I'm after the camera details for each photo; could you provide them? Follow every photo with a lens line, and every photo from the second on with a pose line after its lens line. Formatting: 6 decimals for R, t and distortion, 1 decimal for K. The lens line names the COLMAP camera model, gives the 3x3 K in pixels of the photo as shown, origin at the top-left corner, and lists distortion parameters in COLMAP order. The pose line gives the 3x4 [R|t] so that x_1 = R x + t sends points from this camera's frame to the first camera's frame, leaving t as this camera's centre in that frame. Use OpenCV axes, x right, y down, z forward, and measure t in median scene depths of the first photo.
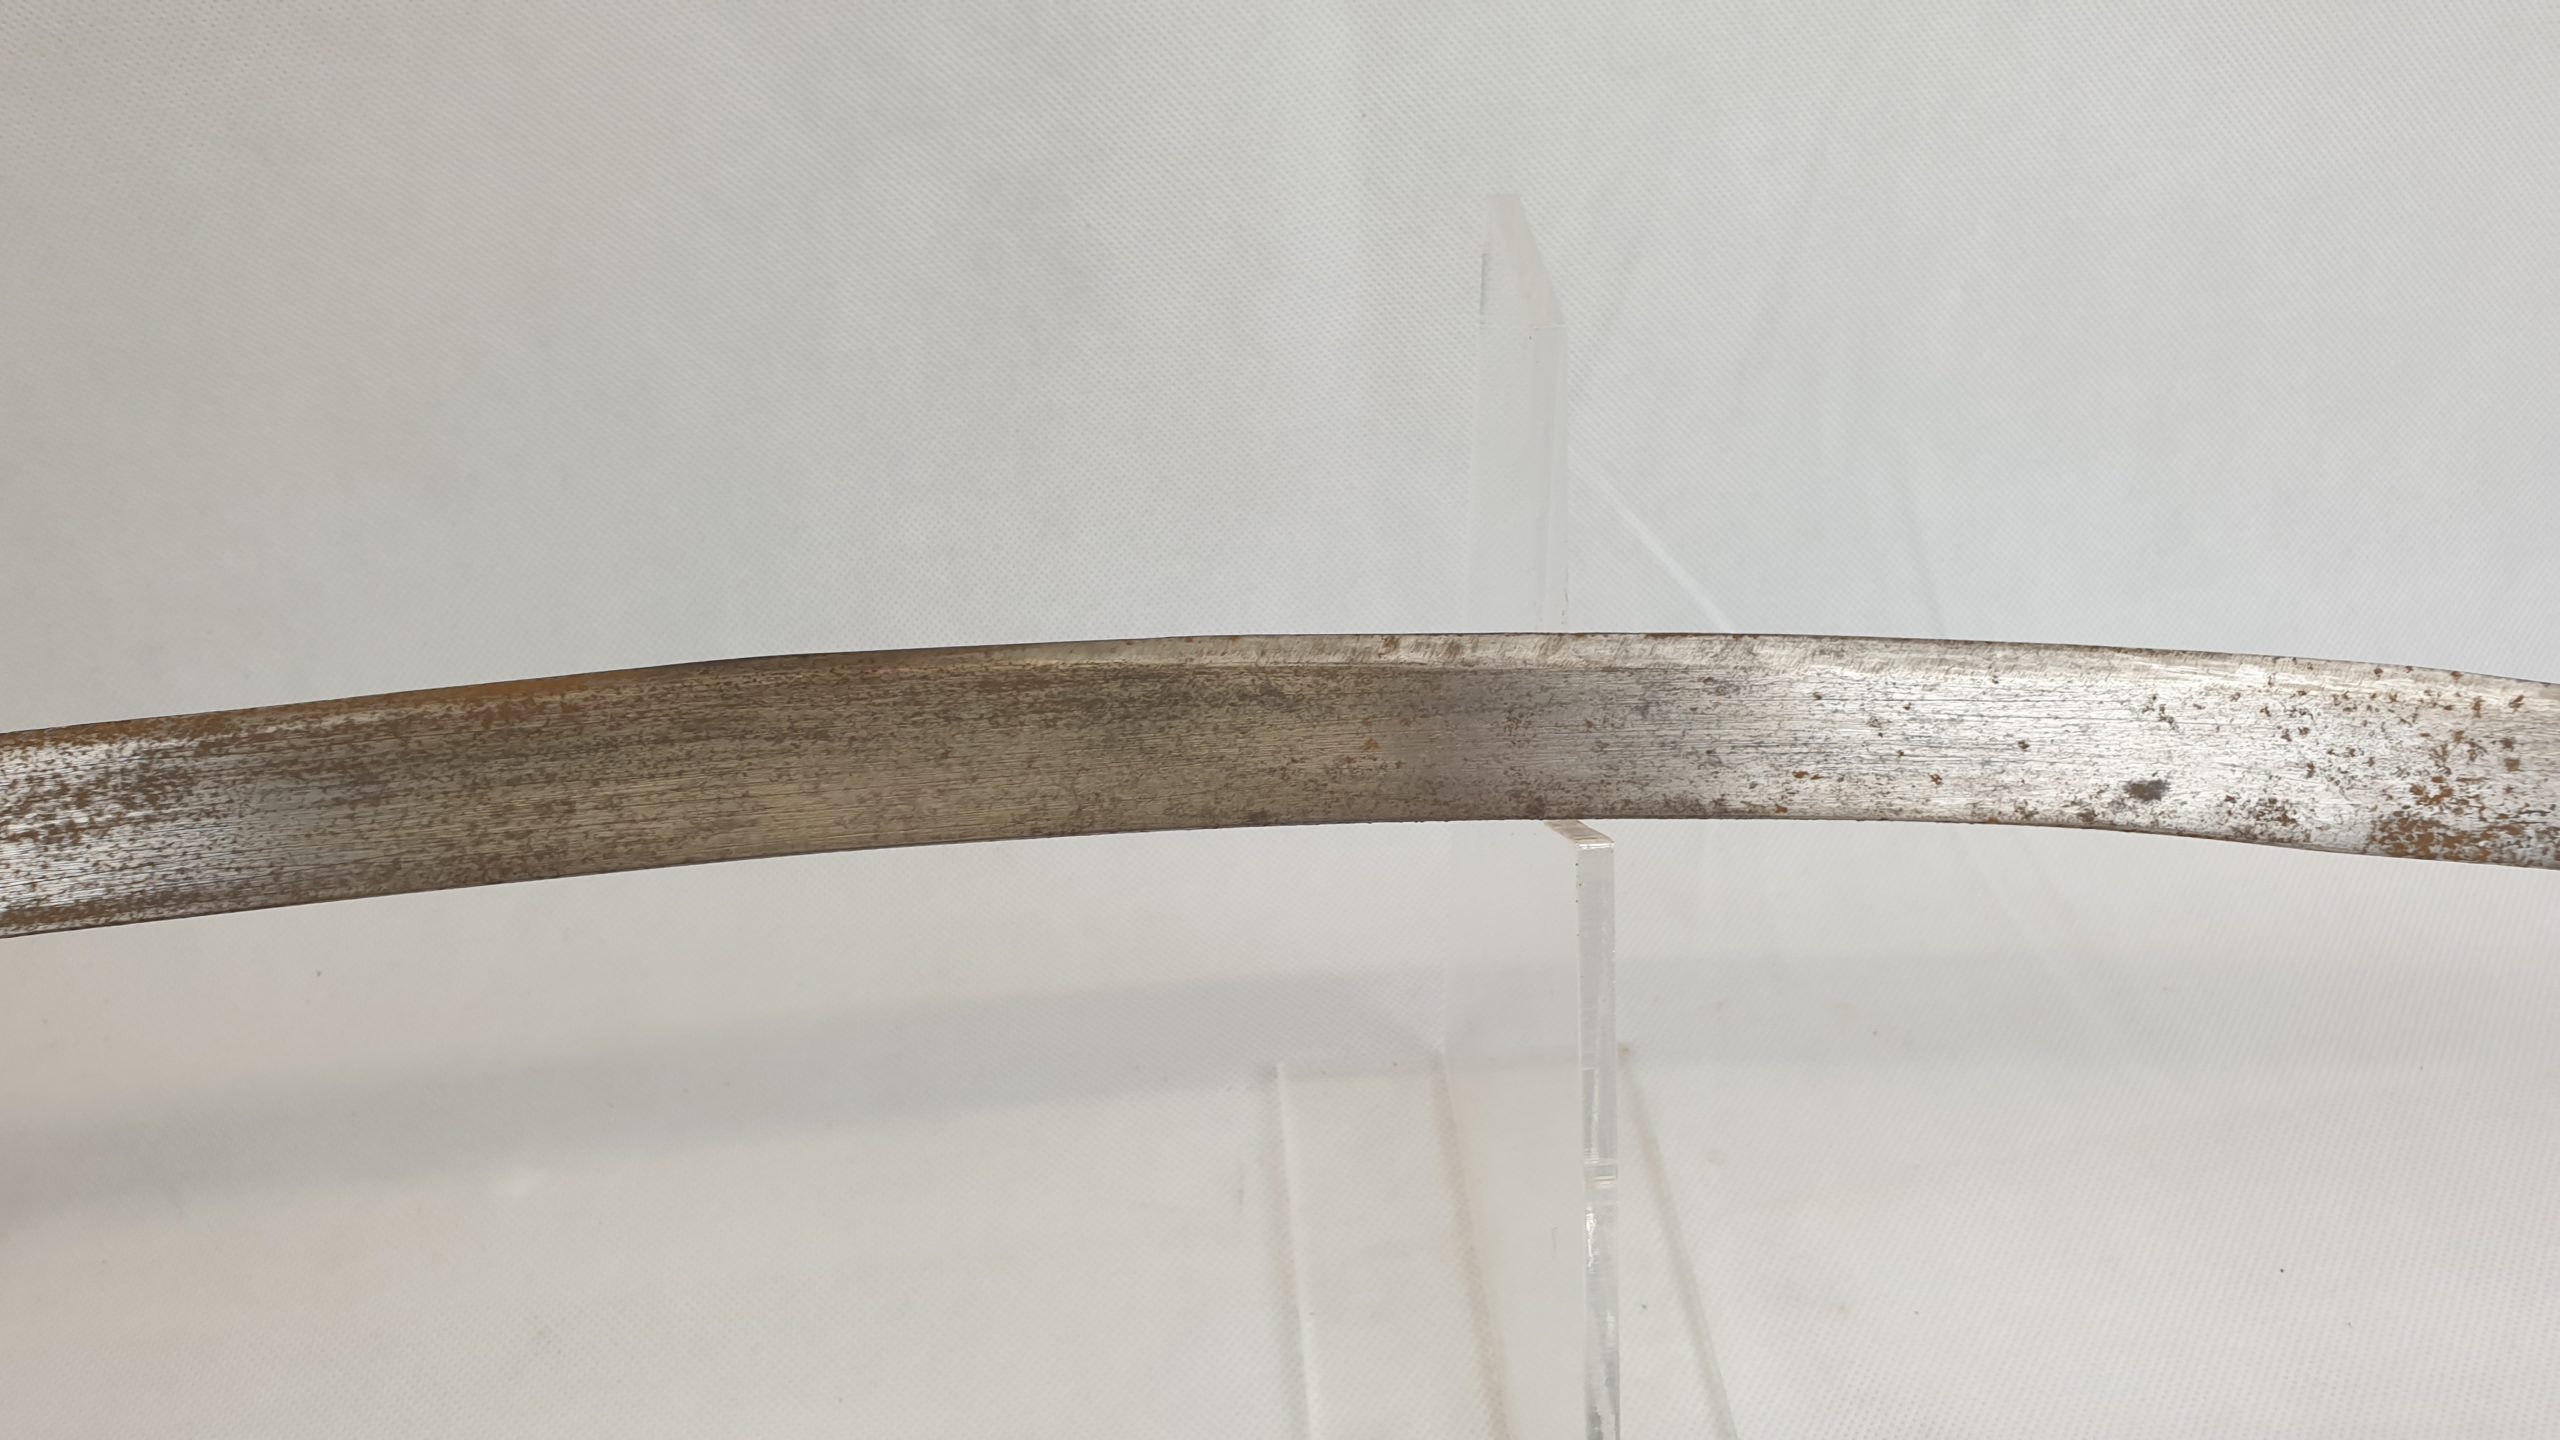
lens RADIAL K [[2036.0, 0, 1296.0], [0, 2036.0, 724.5], [0, 0, 1]] dist [0.037157, -0.056241]
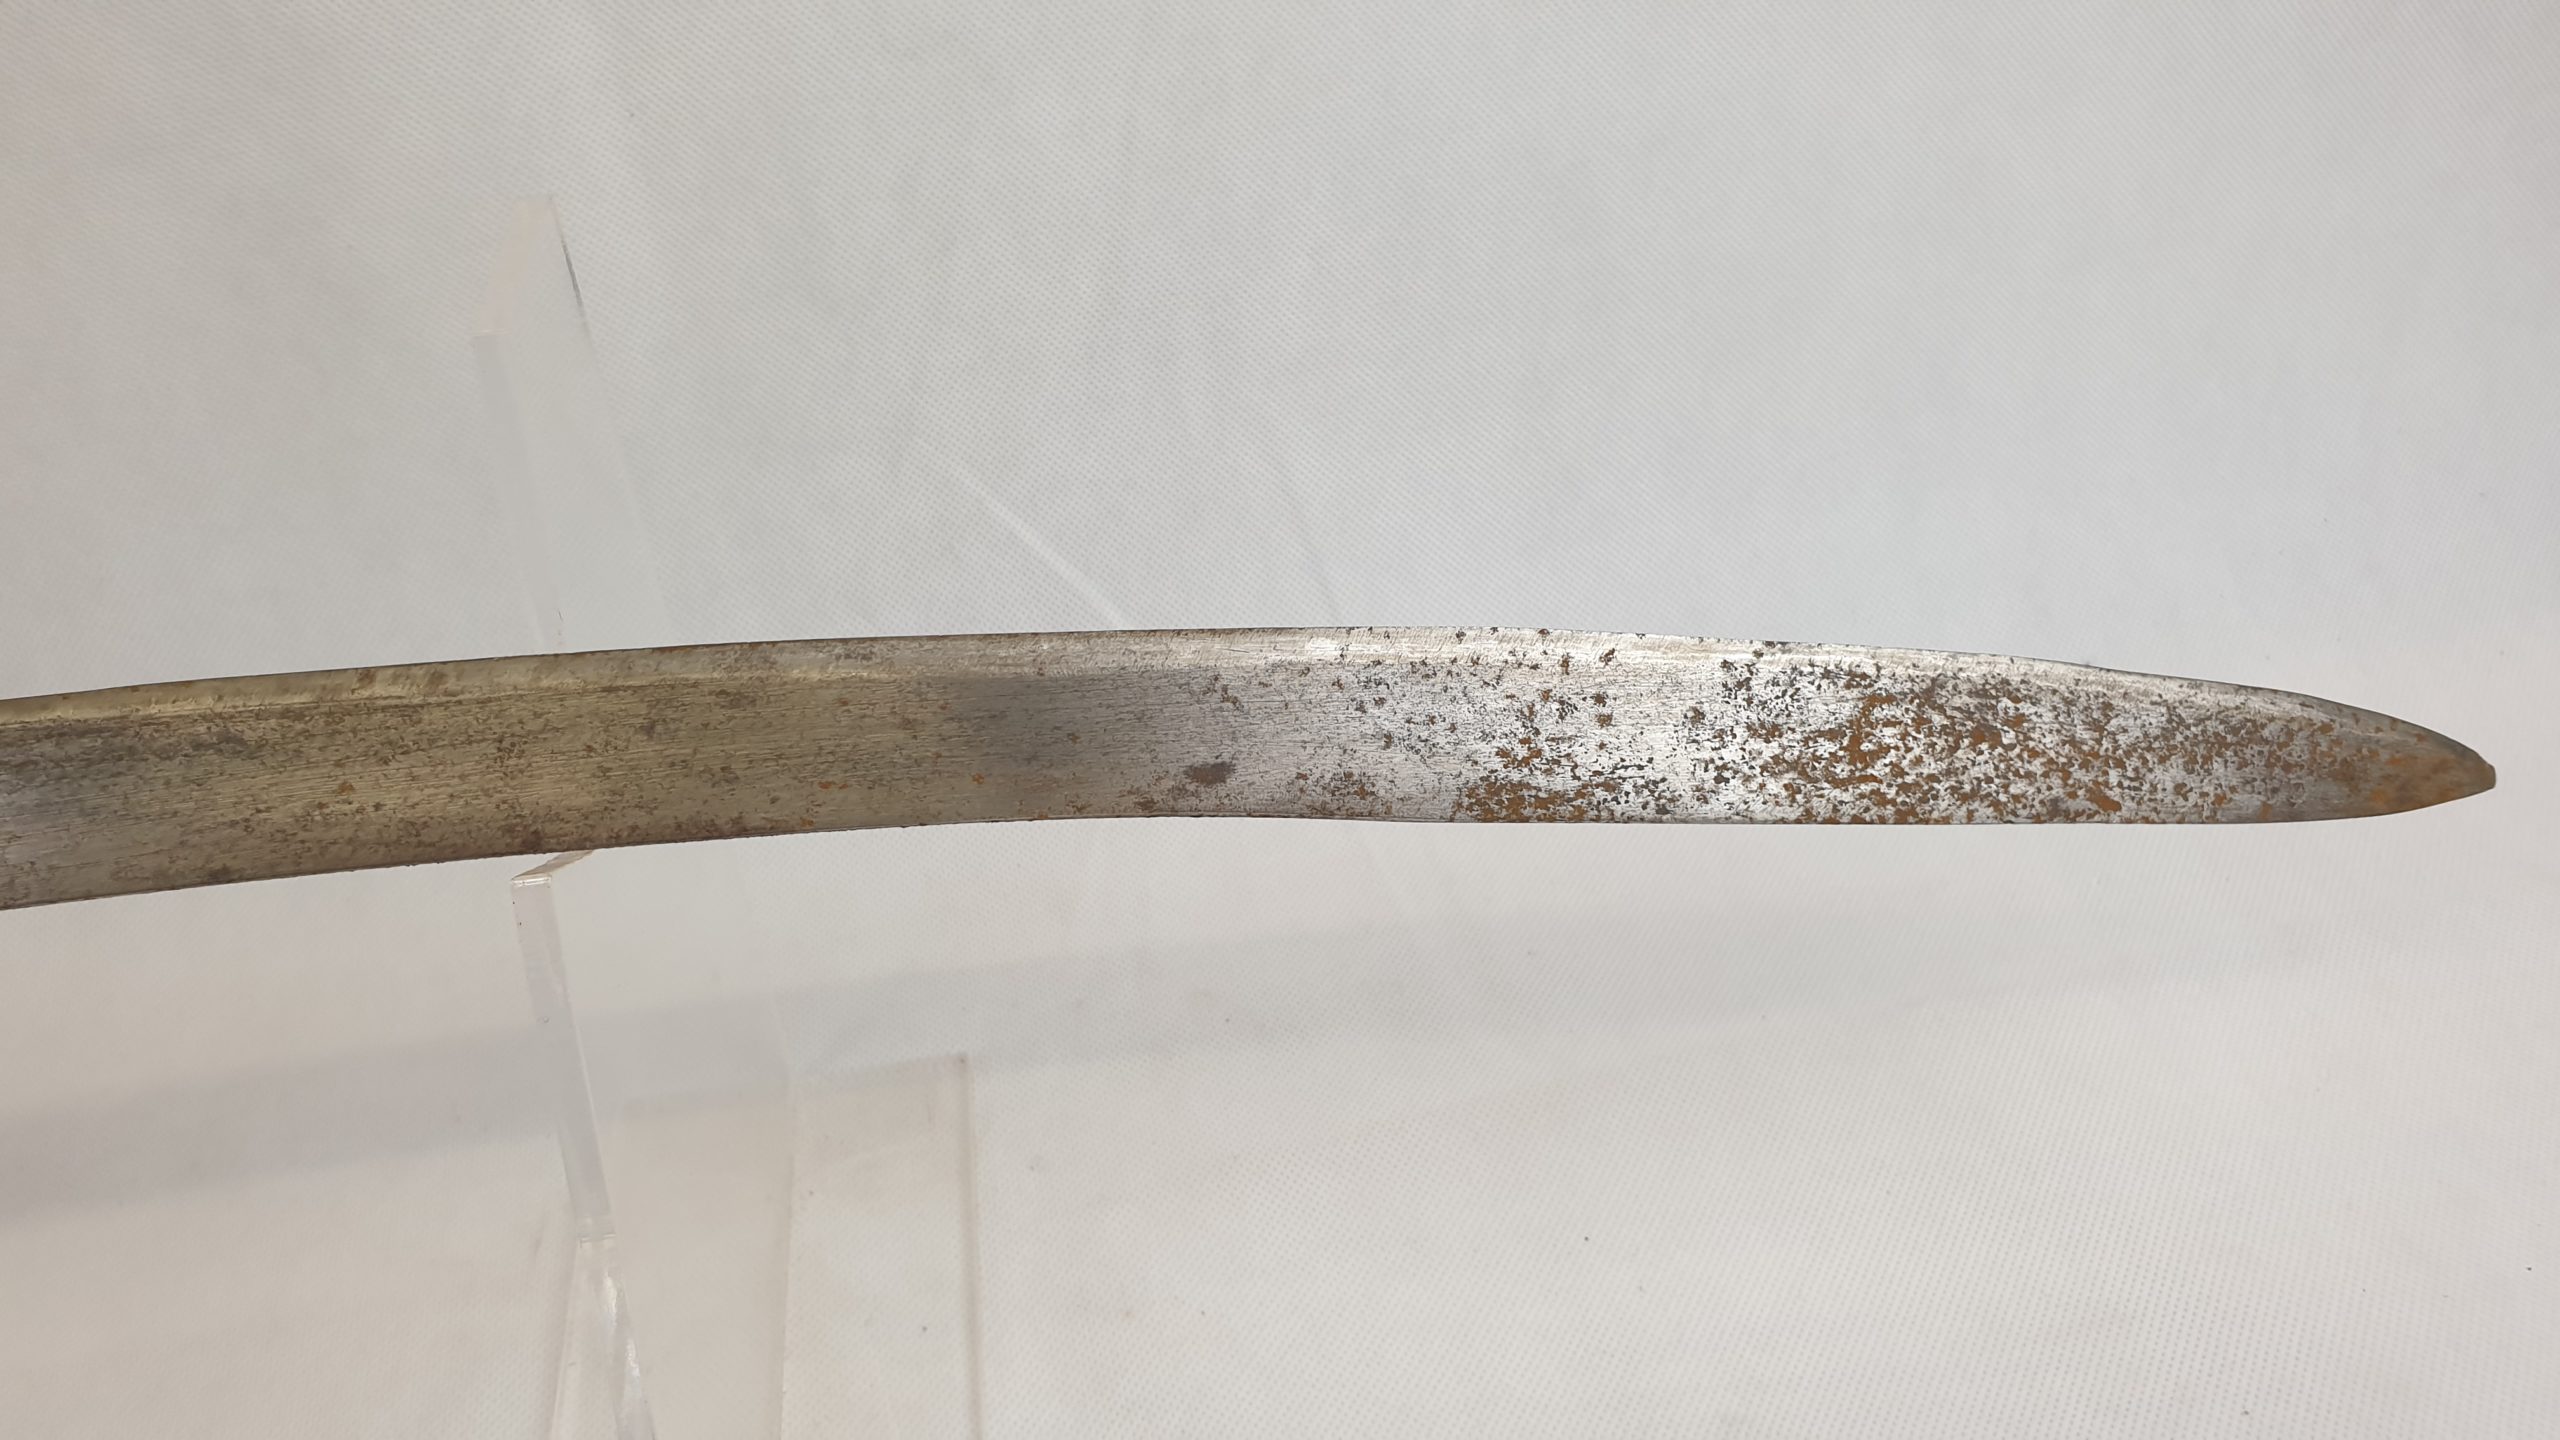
lens RADIAL K [[2036.0, 0, 1280.0], [0, 2036.0, 715.0], [0, 0, 1]] dist [0.037157, -0.056241]
pose [[0.996793, -0.069495, 0.039684, 0.407790], [0.069389, 0.997581, 0.004035, 0.002521], [-0.039868, -0.001269, 0.999204, 0.032988]]
